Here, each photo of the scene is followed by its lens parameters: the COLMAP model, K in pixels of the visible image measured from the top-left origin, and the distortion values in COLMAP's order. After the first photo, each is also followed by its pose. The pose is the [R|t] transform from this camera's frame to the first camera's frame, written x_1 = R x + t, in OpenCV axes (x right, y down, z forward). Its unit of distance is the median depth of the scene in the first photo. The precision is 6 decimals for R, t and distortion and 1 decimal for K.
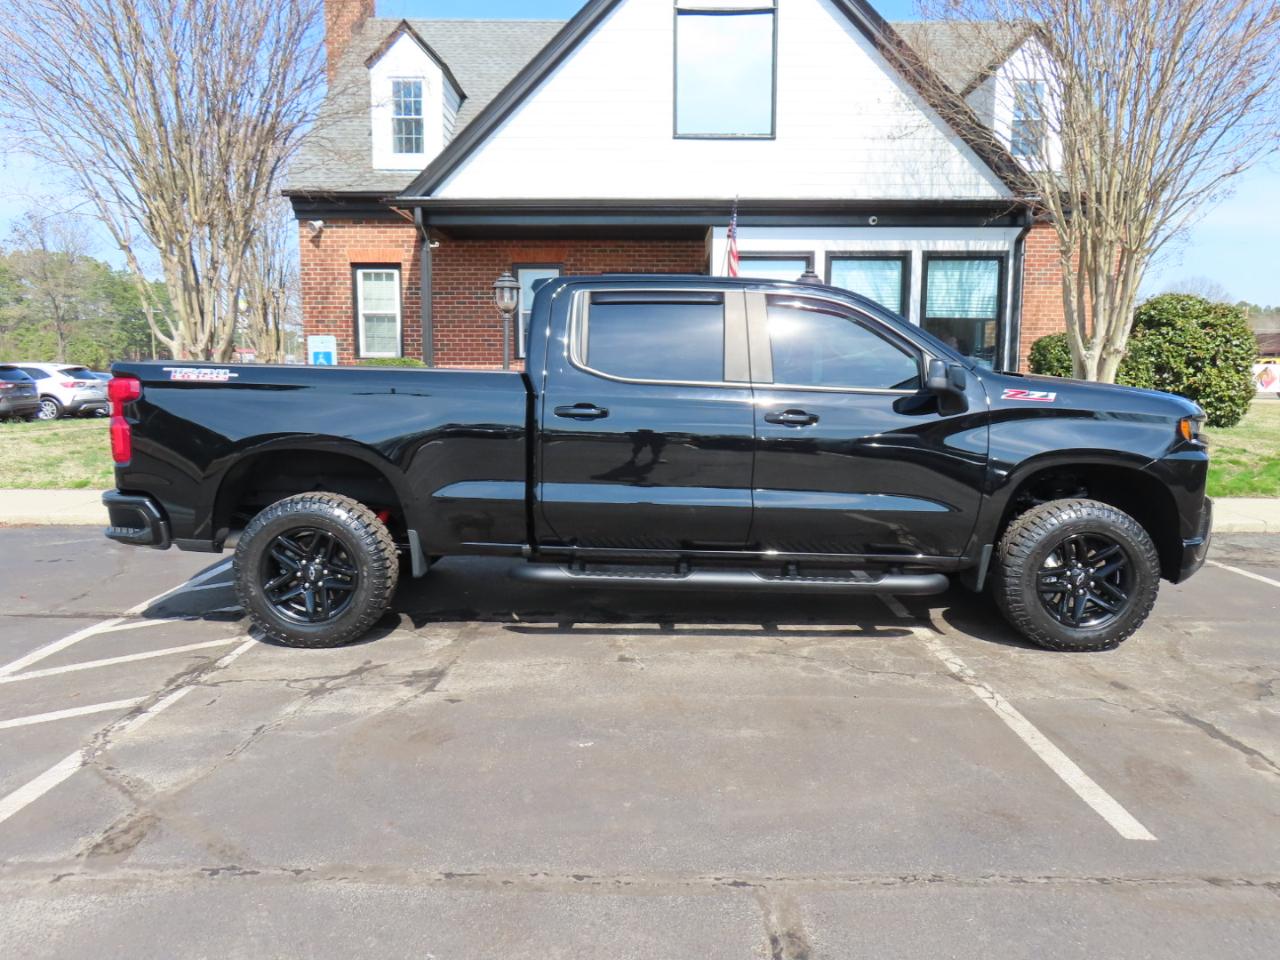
lens RADIAL K [[916.1, 0, 642.6], [0, 916.1, 483.0], [0, 0, 1]] dist [-0.012328, 0.008233]
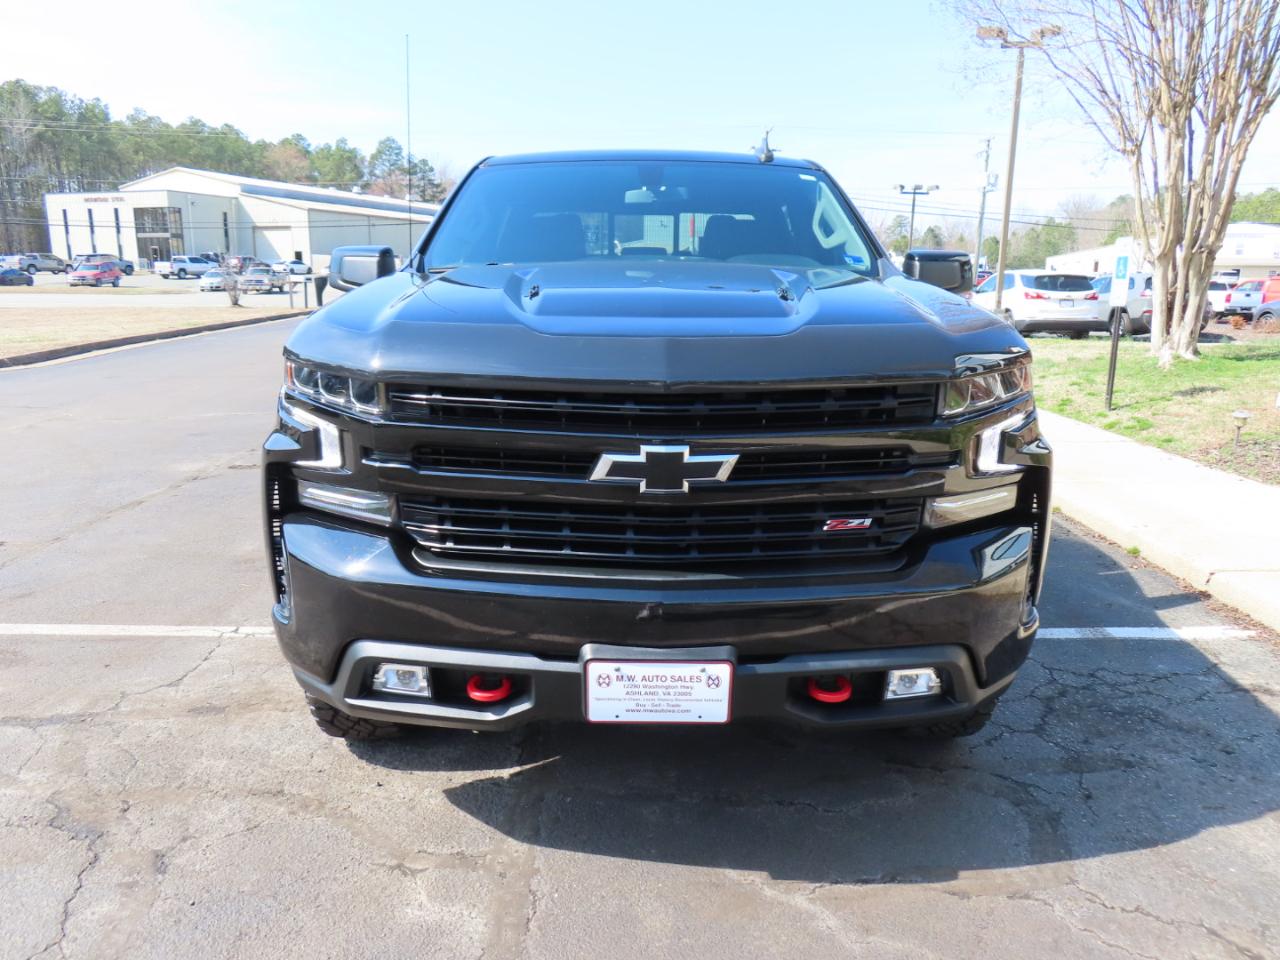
lens RADIAL K [[916.1, 0, 643.0], [0, 916.1, 480.2], [0, 0, 1]] dist [-0.012328, 0.008233]
pose [[0.010372, 0.212811, -0.977038, 0.515431], [-0.131768, 0.968861, 0.209631, -0.062666], [0.991226, 0.126568, 0.038090, 0.562880]]
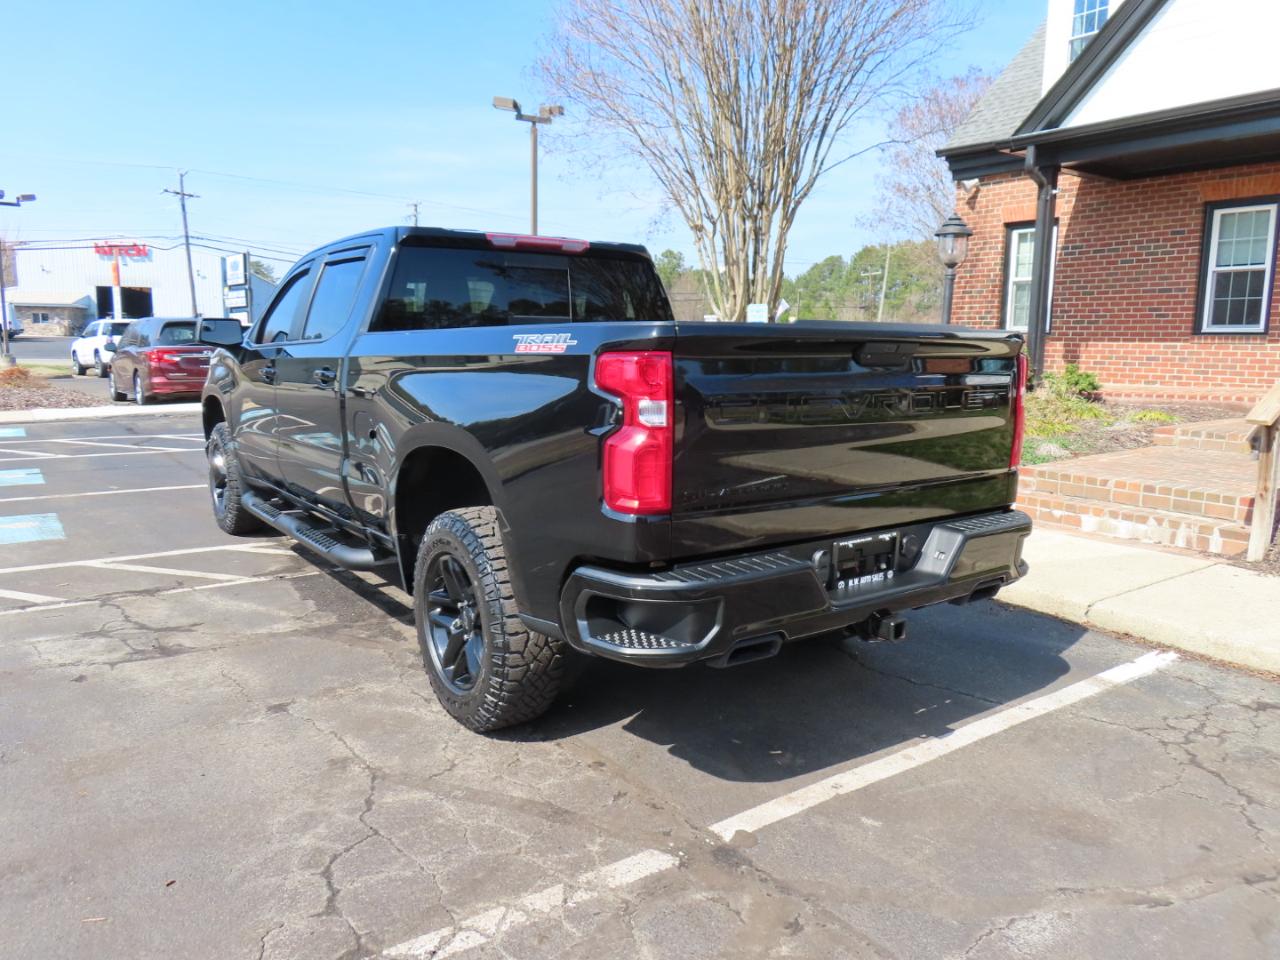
lens RADIAL K [[916.1, 0, 644.5], [0, 916.1, 481.8], [0, 0, 1]] dist [-0.012328, 0.008233]
pose [[0.582026, 0.128410, -0.802967, 0.351937], [-0.113683, 0.990605, 0.076014, -0.040679], [0.805184, 0.047042, 0.591156, 0.371743]]
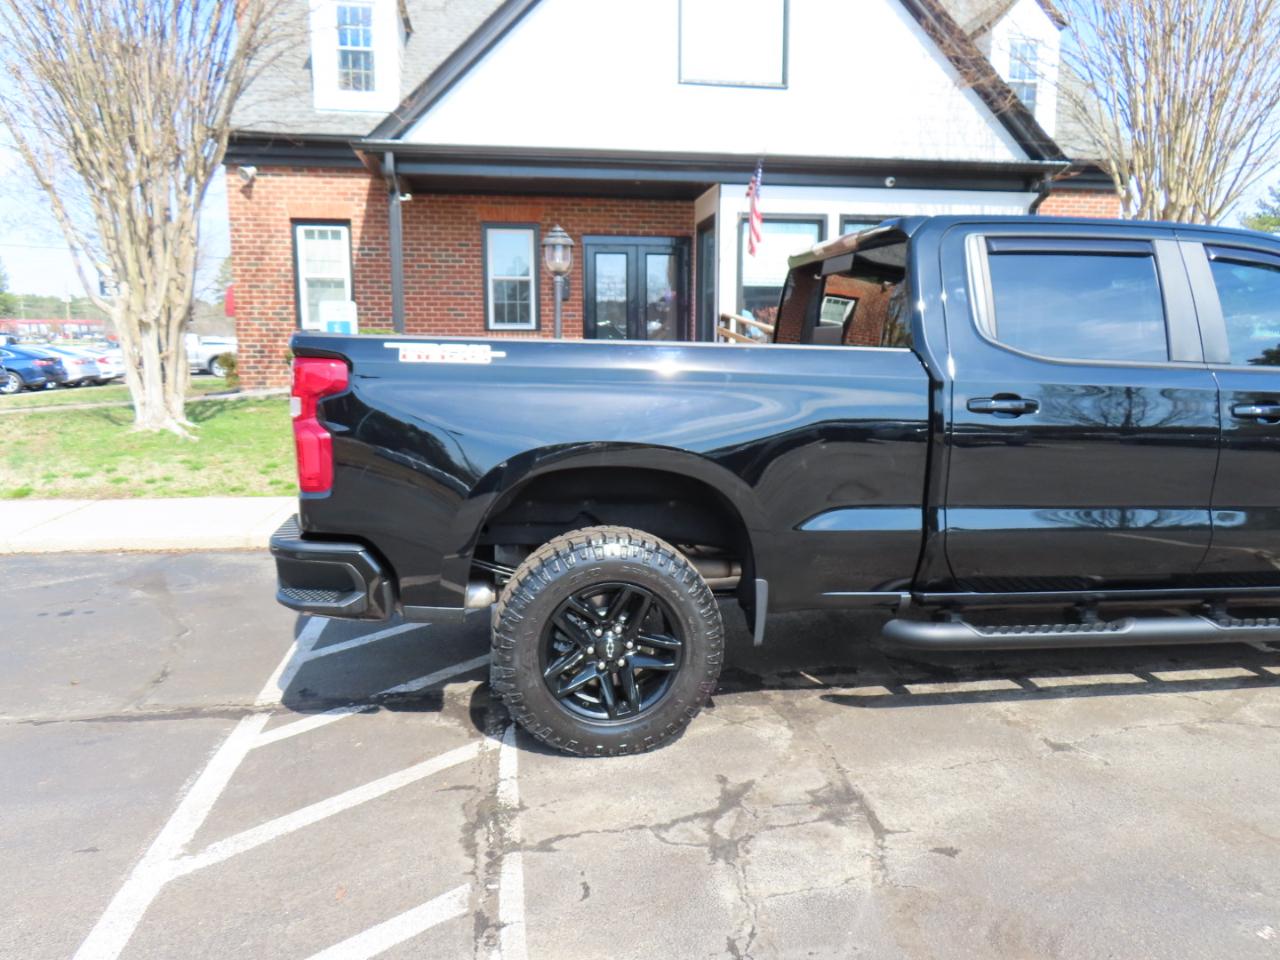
lens RADIAL K [[916.1, 0, 641.9], [0, 916.1, 482.4], [0, 0, 1]] dist [-0.012328, 0.008233]
pose [[0.988468, -0.023317, 0.149624, -0.212145], [0.018935, 0.999351, 0.030651, -0.021245], [-0.150242, -0.027464, 0.988268, 0.160721]]
